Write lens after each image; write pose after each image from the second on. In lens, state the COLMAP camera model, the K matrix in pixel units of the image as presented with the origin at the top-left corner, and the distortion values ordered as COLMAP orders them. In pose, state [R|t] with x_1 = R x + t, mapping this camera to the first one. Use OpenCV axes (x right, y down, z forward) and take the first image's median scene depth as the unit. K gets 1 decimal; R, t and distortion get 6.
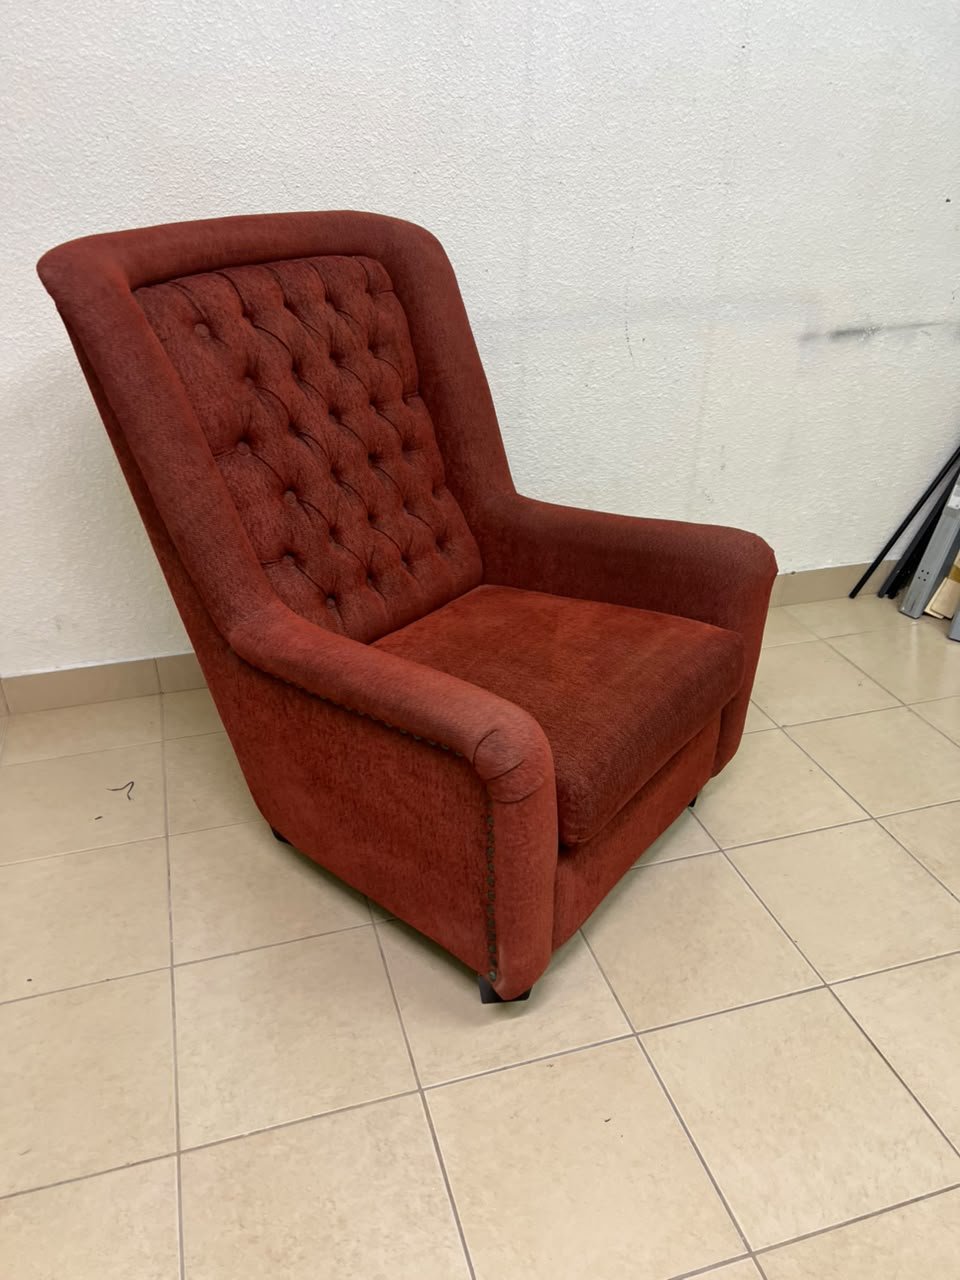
lens RADIAL K [[965.9, 0, 470.7], [0, 965.9, 649.2], [0, 0, 1]] dist [0.042926, -0.054875]
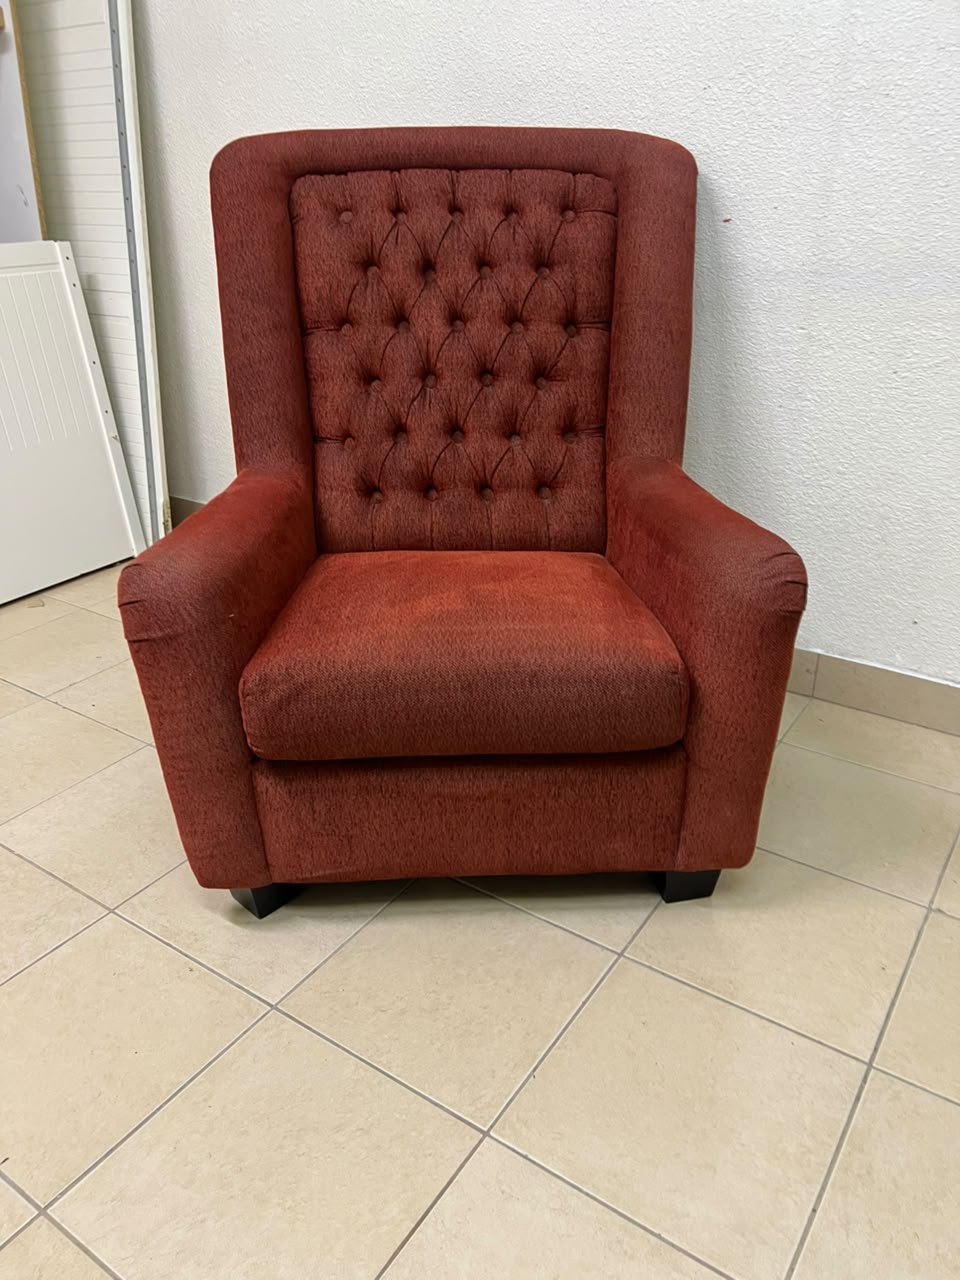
lens RADIAL K [[965.9, 0, 484.2], [0, 965.9, 641.3], [0, 0, 1]] dist [0.042926, -0.054875]
pose [[0.635478, 0.328908, -0.698561, 0.652118], [-0.370120, 0.923774, 0.098250, -0.047211], [0.677628, 0.196116, 0.708773, 0.376345]]
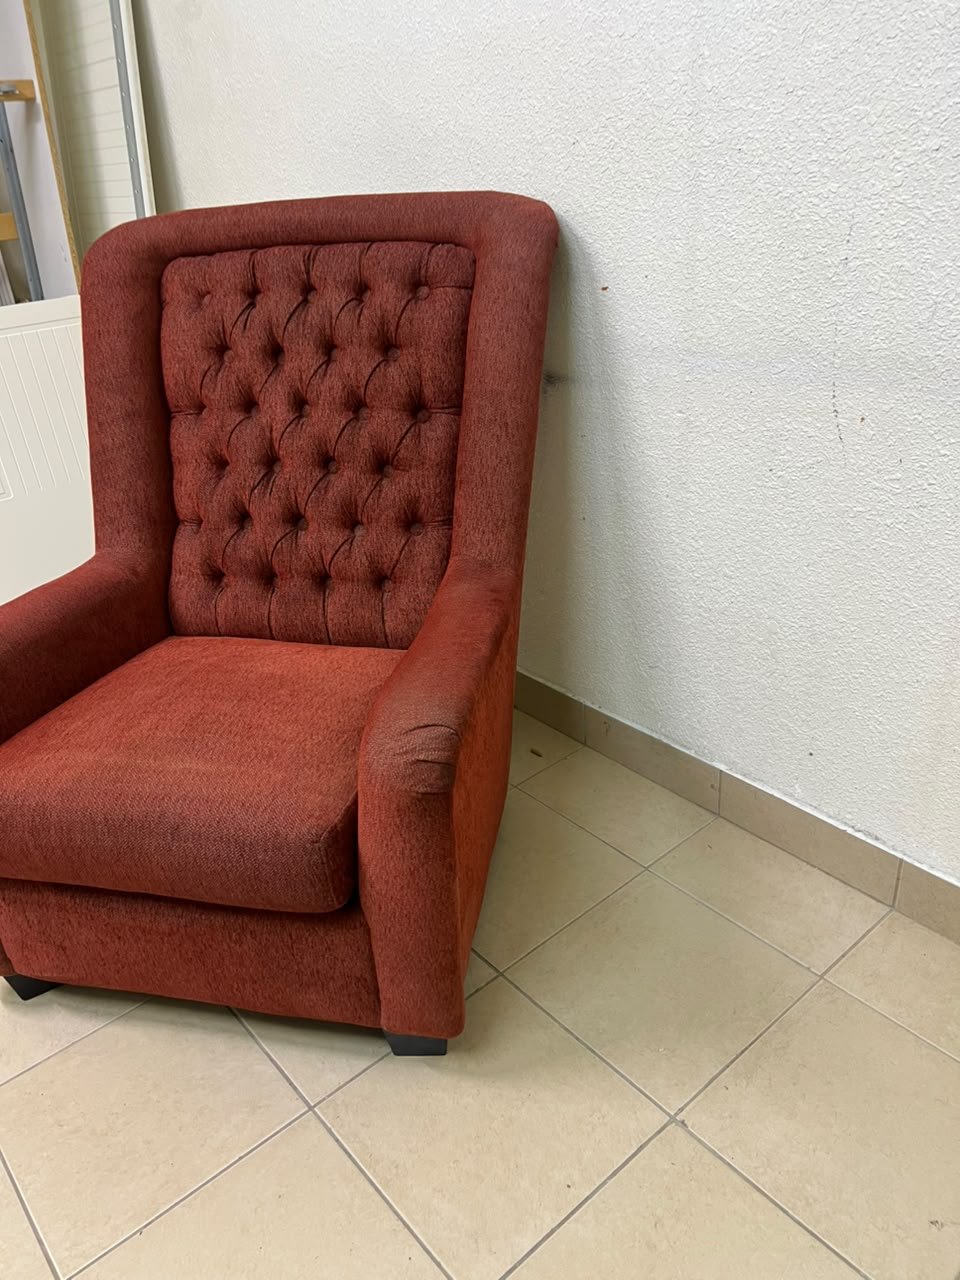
lens RADIAL K [[965.9, 0, 475.3], [0, 965.9, 644.9], [0, 0, 1]] dist [0.042926, -0.054875]
pose [[0.398805, 0.393272, -0.828427, 0.785585], [-0.383674, 0.892064, 0.238781, -0.316548], [0.832916, 0.222619, 0.506648, 0.693130]]
